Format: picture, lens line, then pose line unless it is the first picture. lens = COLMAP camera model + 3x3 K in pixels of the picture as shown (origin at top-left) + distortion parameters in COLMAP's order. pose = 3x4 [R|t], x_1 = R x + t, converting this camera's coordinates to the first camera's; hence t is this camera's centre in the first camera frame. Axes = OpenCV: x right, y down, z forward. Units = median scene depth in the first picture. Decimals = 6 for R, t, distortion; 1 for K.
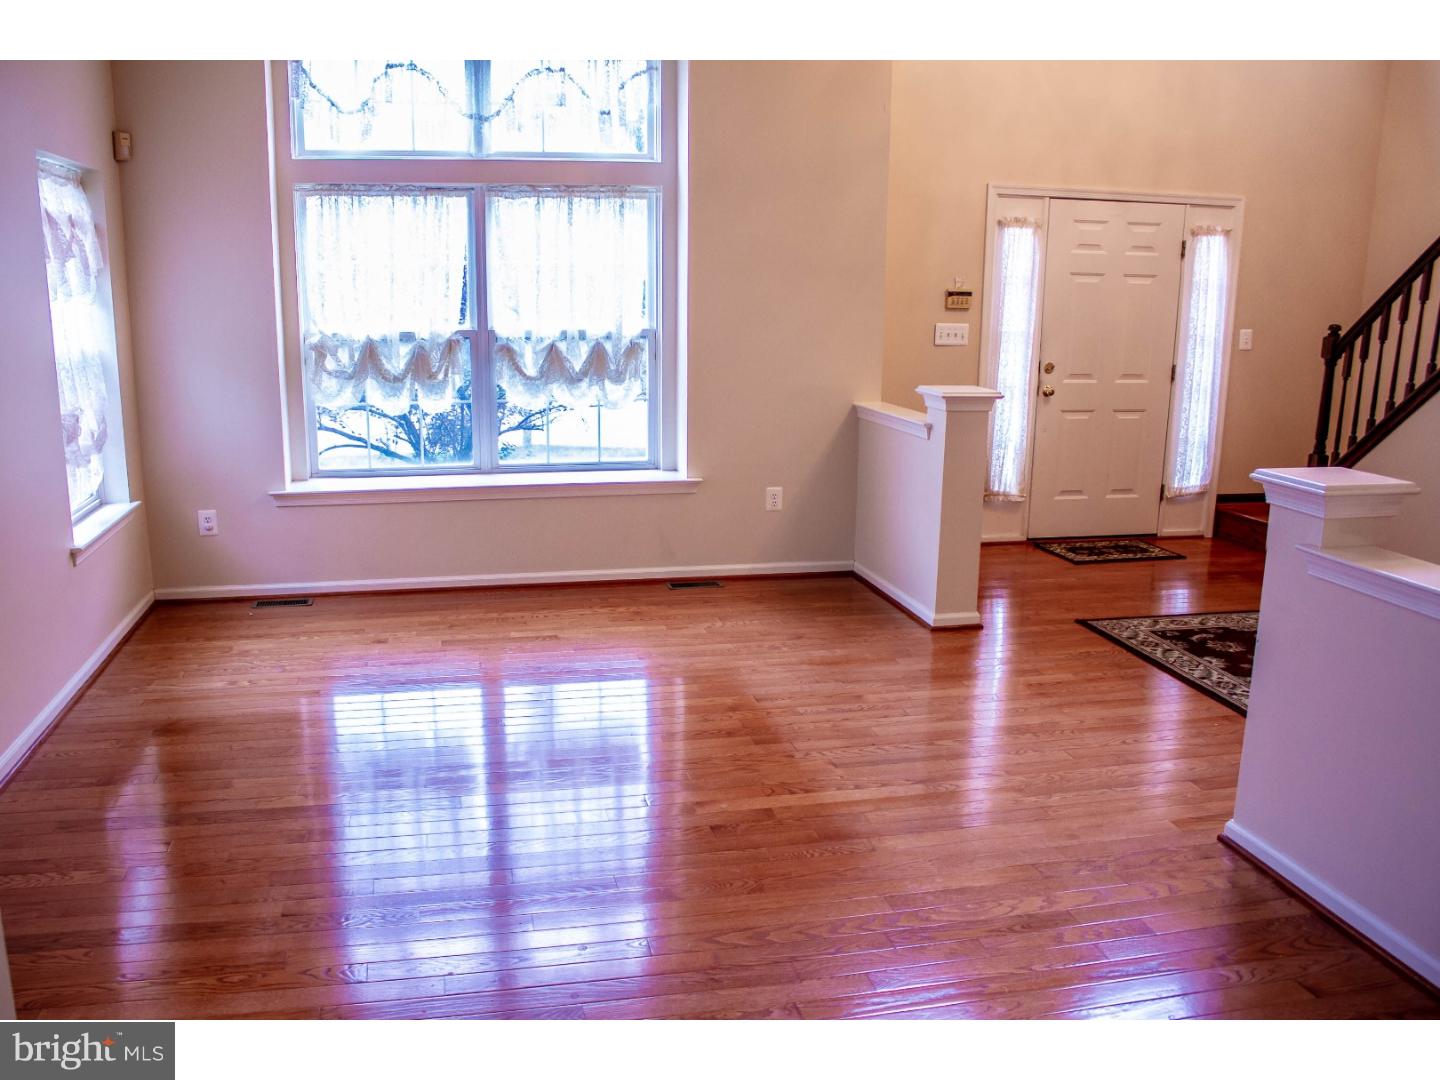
lens RADIAL K [[1278.5, 0, 720.6], [0, 1278.5, 574.6], [0, 0, 1]] dist [-0.165794, 0.165801]
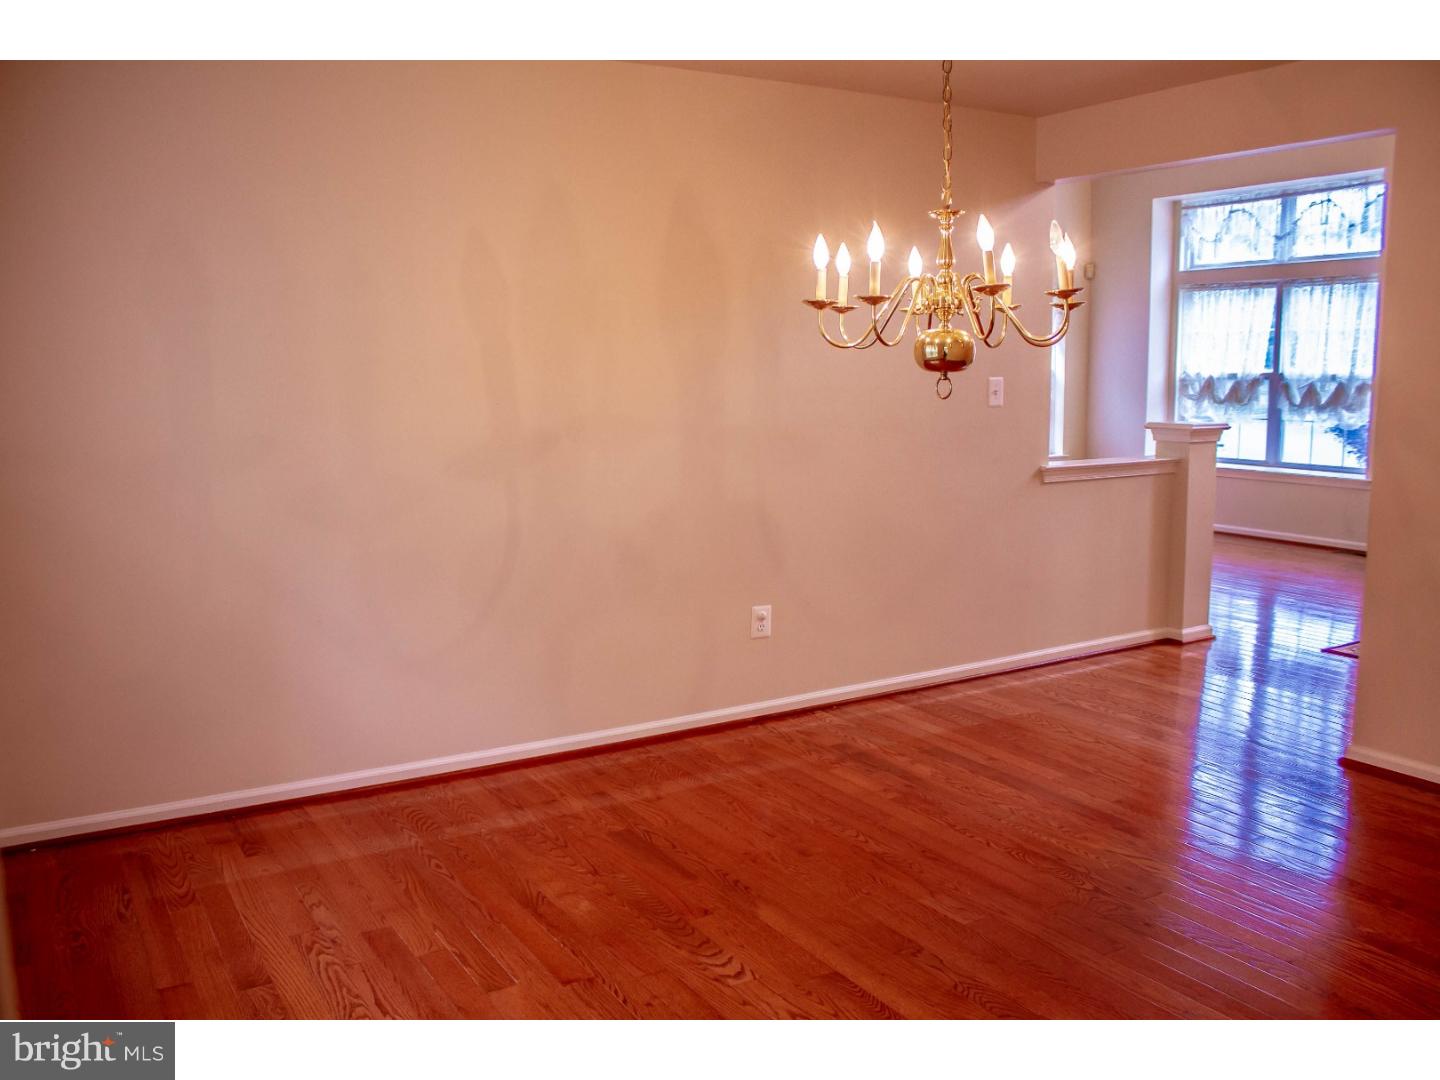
lens RADIAL K [[1206.6, 0, 720.0], [0, 1206.6, 540.0], [0, 0, 1]] dist [-0.116559, 0.004706]
pose [[0.316427, 0.126396, -0.940158, 0.980797], [-0.197782, 0.978093, 0.064929, 0.047455], [0.927769, 0.165401, 0.334494, -0.075544]]
